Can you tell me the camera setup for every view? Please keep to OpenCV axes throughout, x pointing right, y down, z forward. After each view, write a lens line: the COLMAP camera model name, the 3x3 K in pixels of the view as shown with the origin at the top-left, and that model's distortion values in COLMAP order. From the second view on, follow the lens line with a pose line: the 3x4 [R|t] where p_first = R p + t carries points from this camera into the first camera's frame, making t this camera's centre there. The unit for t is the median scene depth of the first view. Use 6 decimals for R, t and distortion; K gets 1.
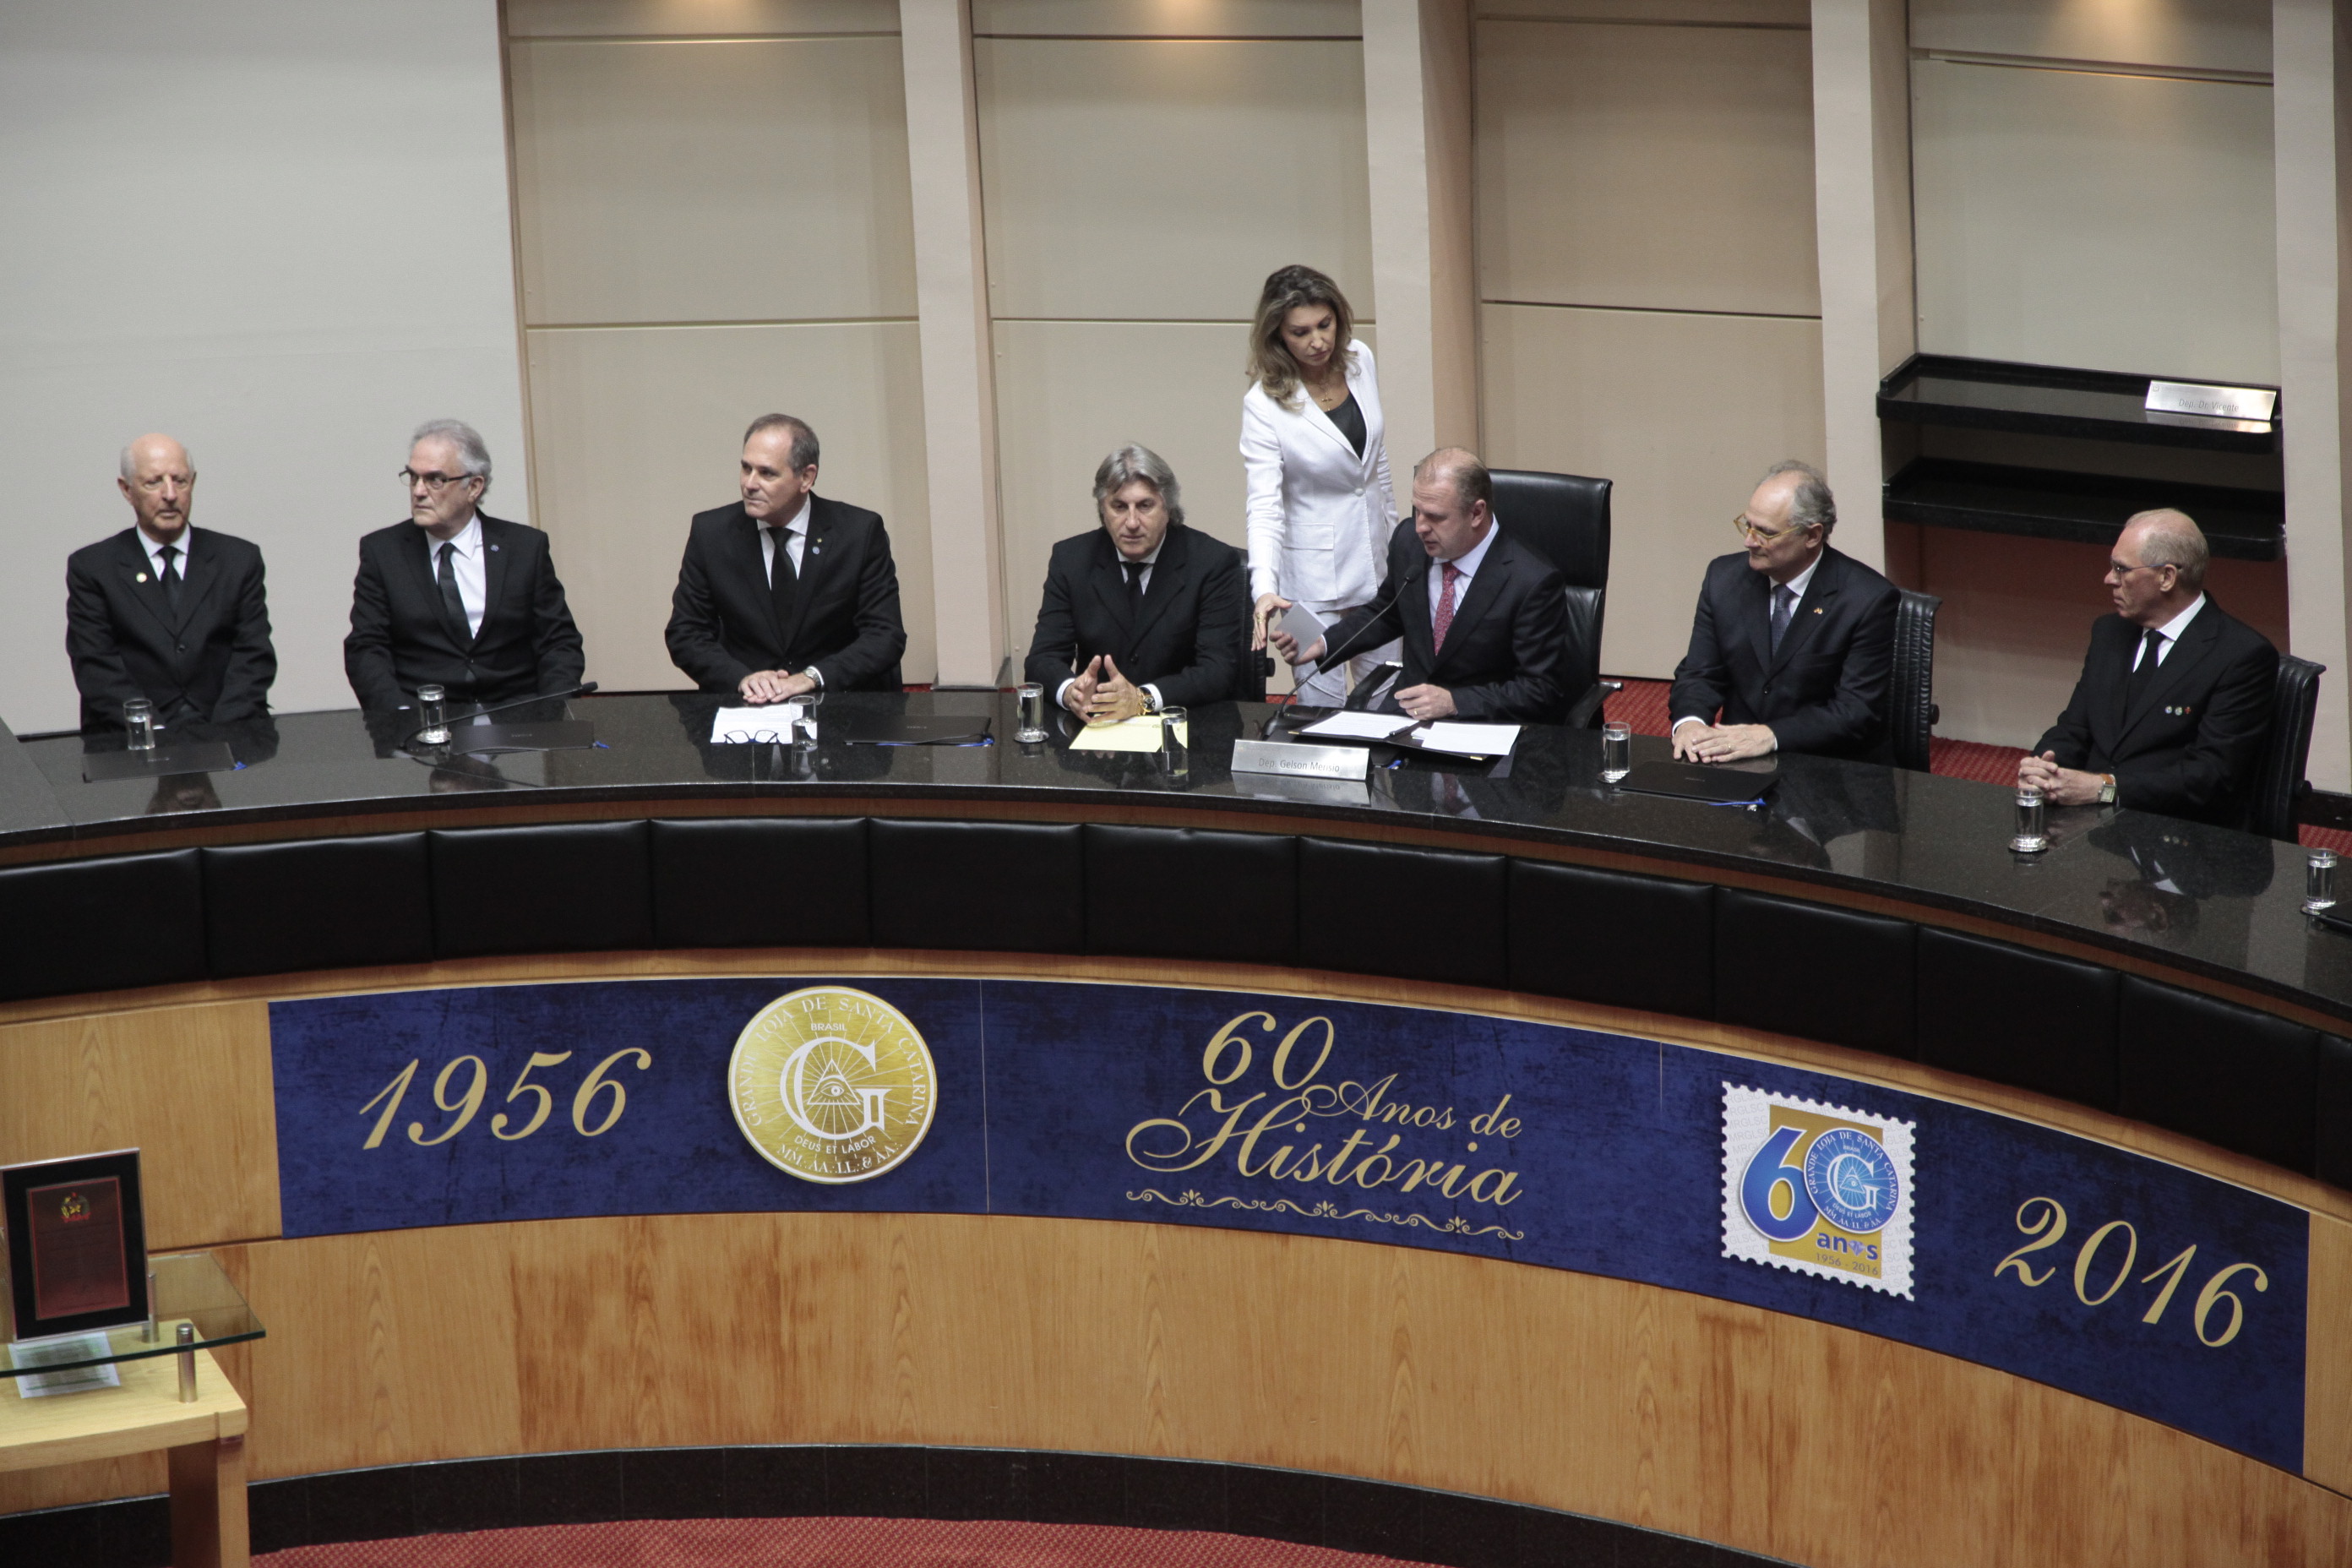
lens RADIAL K [[6445.7, 0, 1176.0], [0, 6445.7, 784.0], [0, 0, 1]] dist [0.629279, 0.086314]
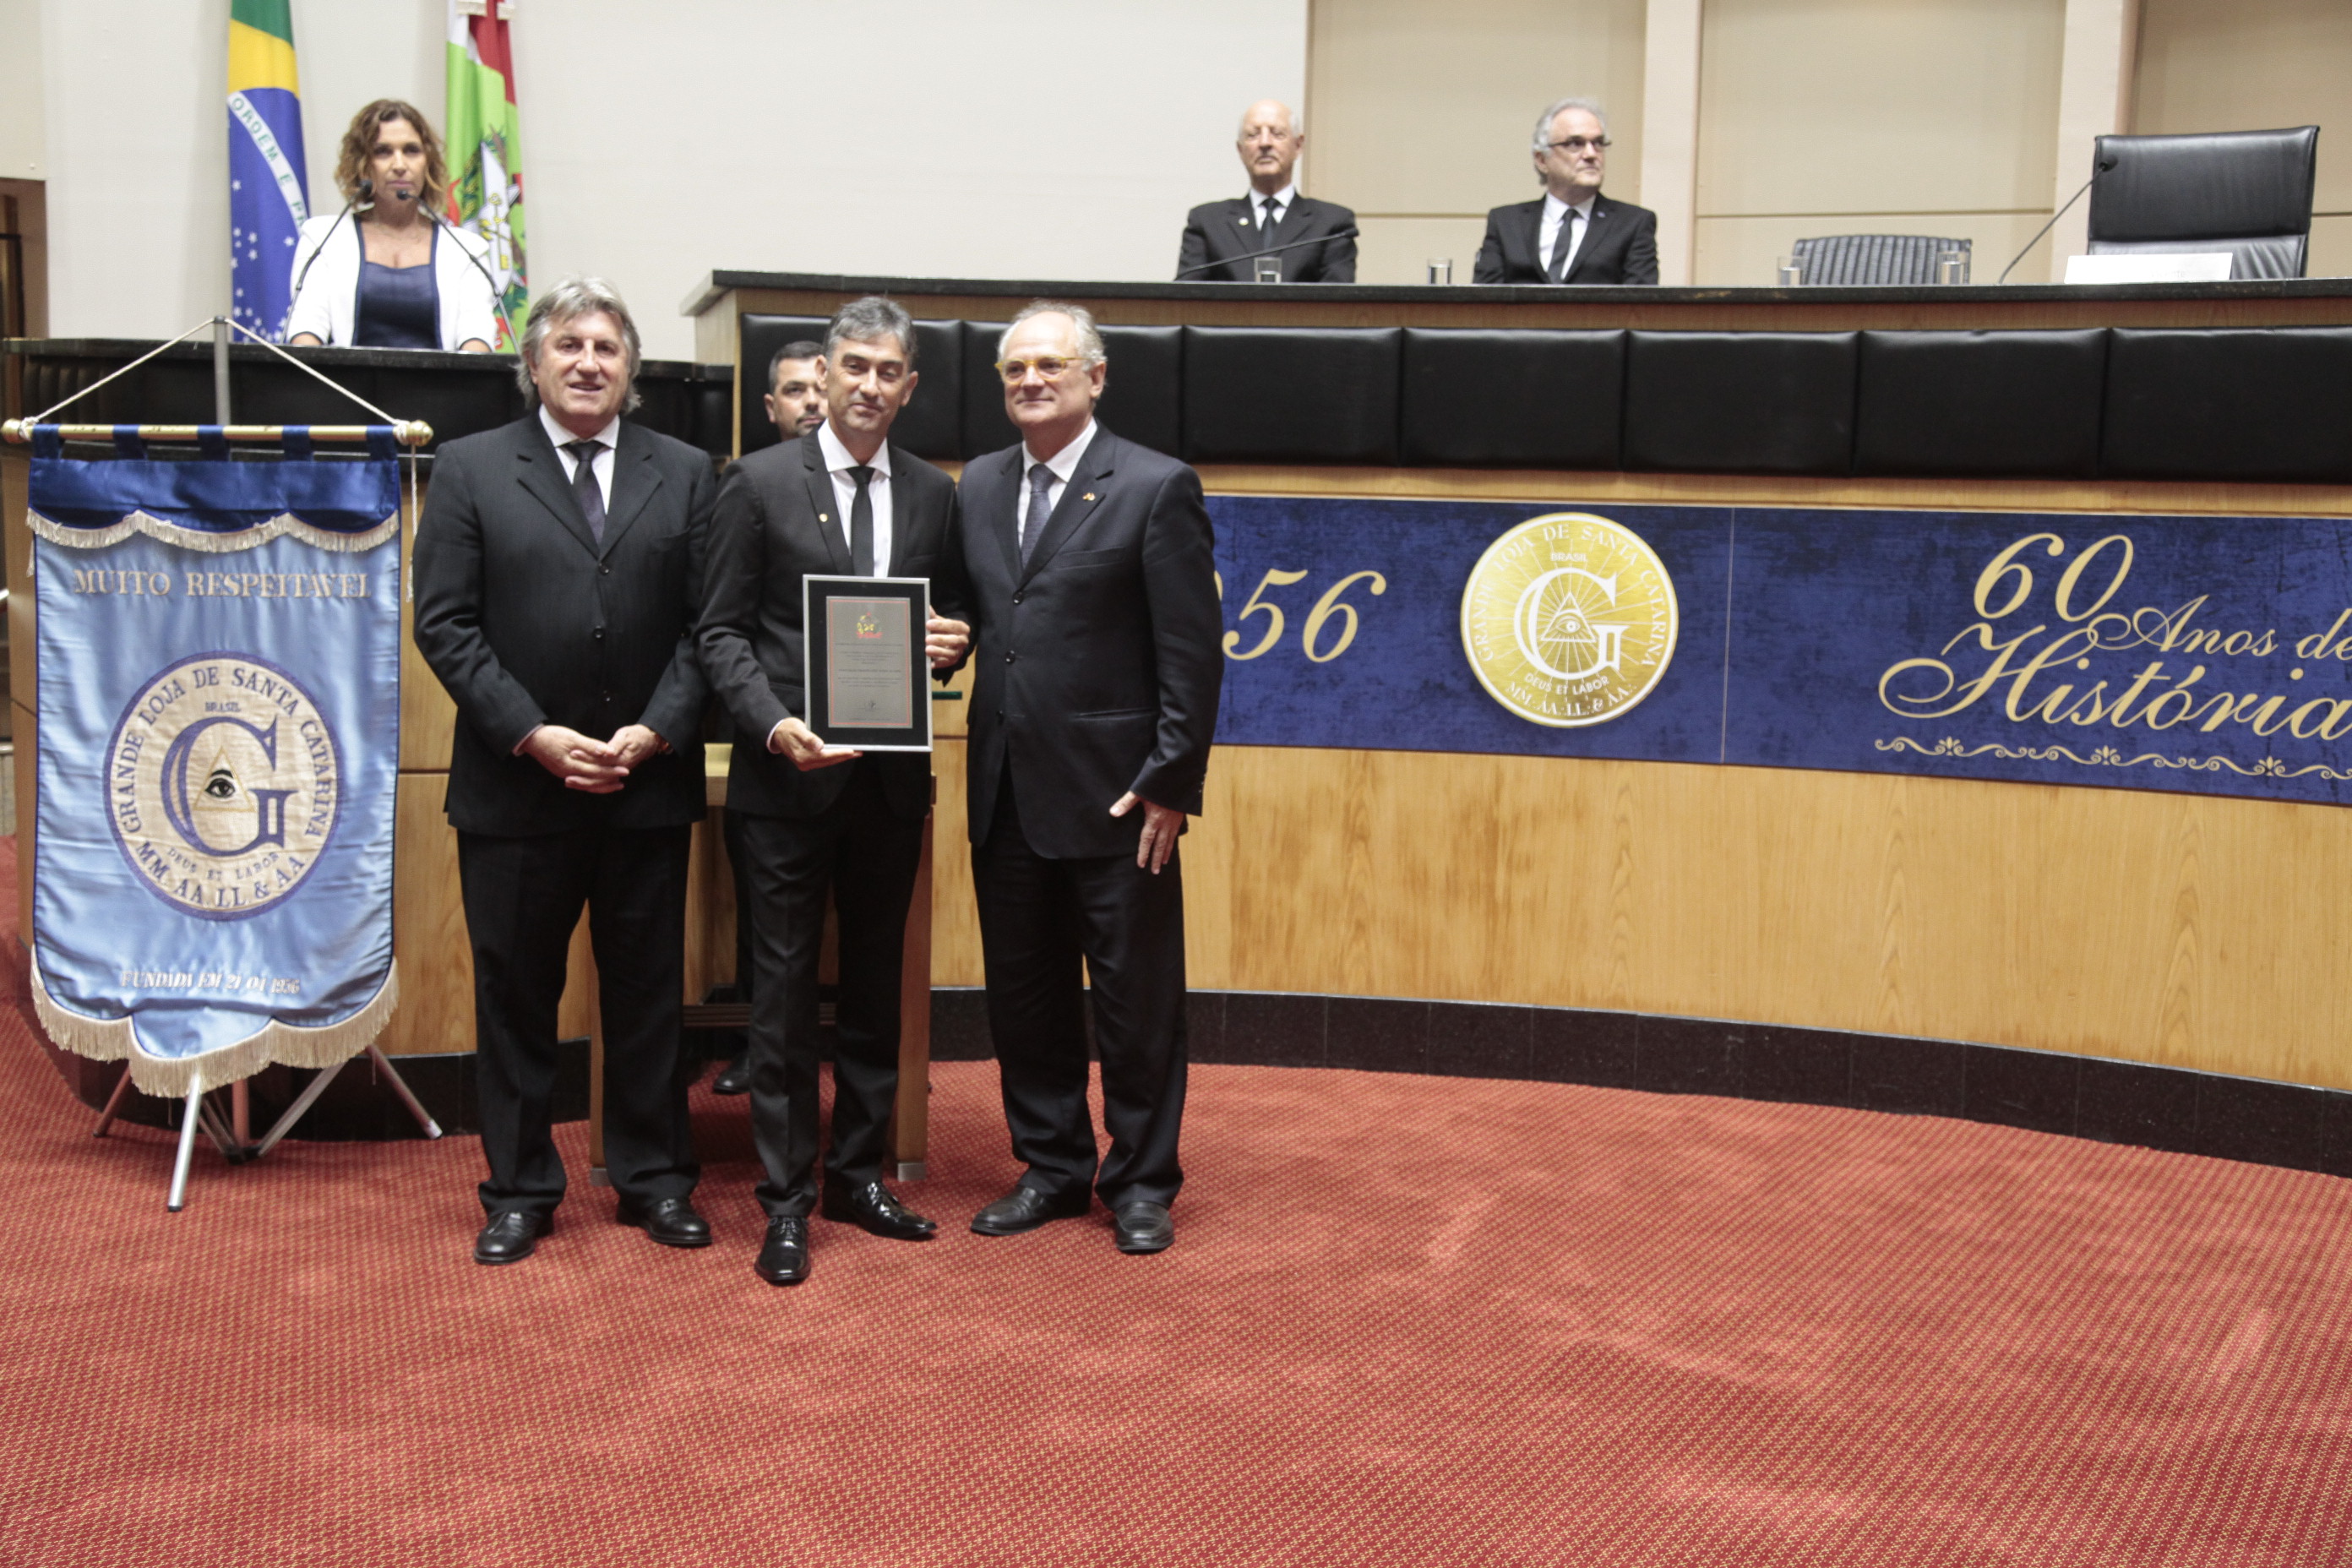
lens RADIAL K [[2832.9, 0, 1168.8], [0, 2832.9, 787.6], [0, 0, 1]] dist [0.087652, 0.047455]
pose [[0.987678, 0.061361, -0.143966, -0.049452], [-0.085528, 0.982035, -0.168203, 0.148851], [0.131059, 0.178444, 0.975183, 0.578369]]
